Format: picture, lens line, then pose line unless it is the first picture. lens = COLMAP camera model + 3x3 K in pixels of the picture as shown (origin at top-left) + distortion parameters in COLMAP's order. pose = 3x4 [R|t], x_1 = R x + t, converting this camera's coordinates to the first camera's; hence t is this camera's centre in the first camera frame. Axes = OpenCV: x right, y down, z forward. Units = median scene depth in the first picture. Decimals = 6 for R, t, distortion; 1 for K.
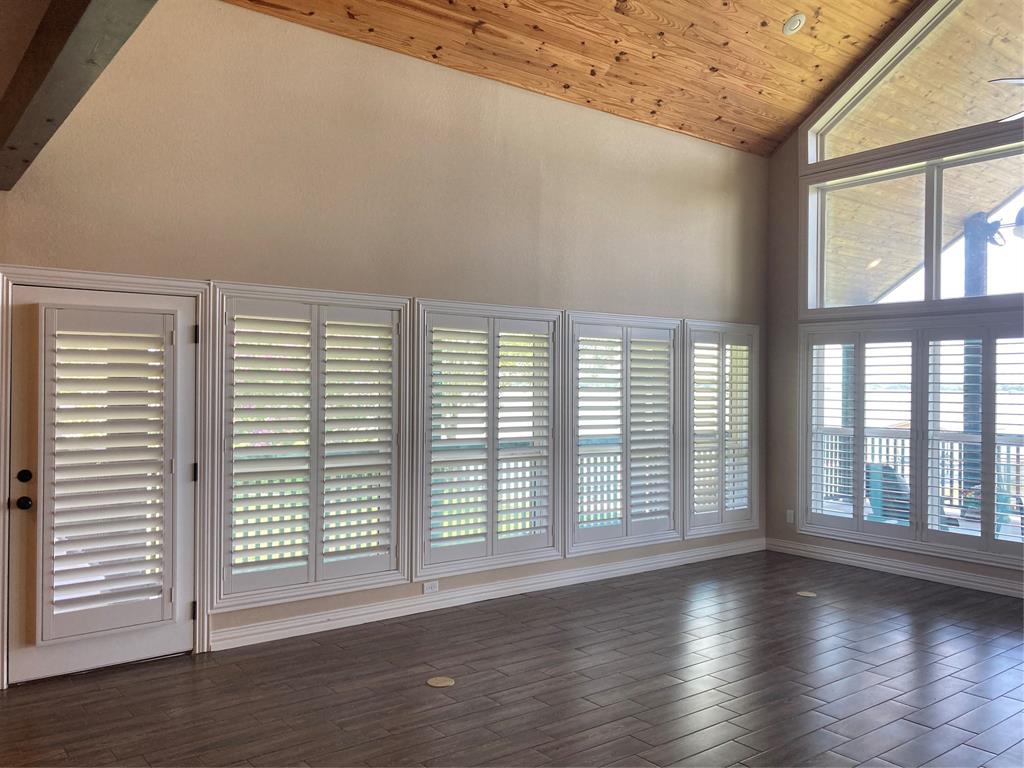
lens RADIAL K [[840.7, 0, 507.9], [0, 840.7, 378.0], [0, 0, 1]] dist [0.045928, -0.050807]
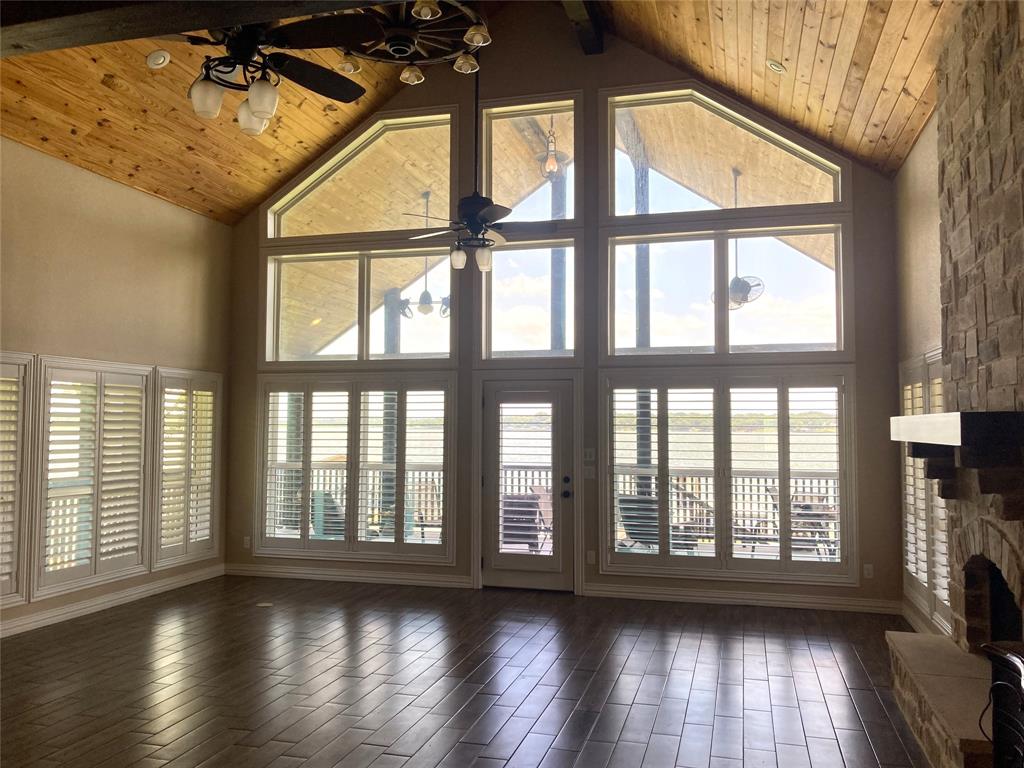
lens RADIAL K [[840.7, 0, 516.3], [0, 840.7, 382.6], [0, 0, 1]] dist [0.045928, -0.050807]
pose [[0.794022, 0.025594, 0.607350, -0.082901], [-0.001674, 0.999202, -0.039918, -0.006740], [-0.607887, 0.030679, 0.793431, -0.141661]]
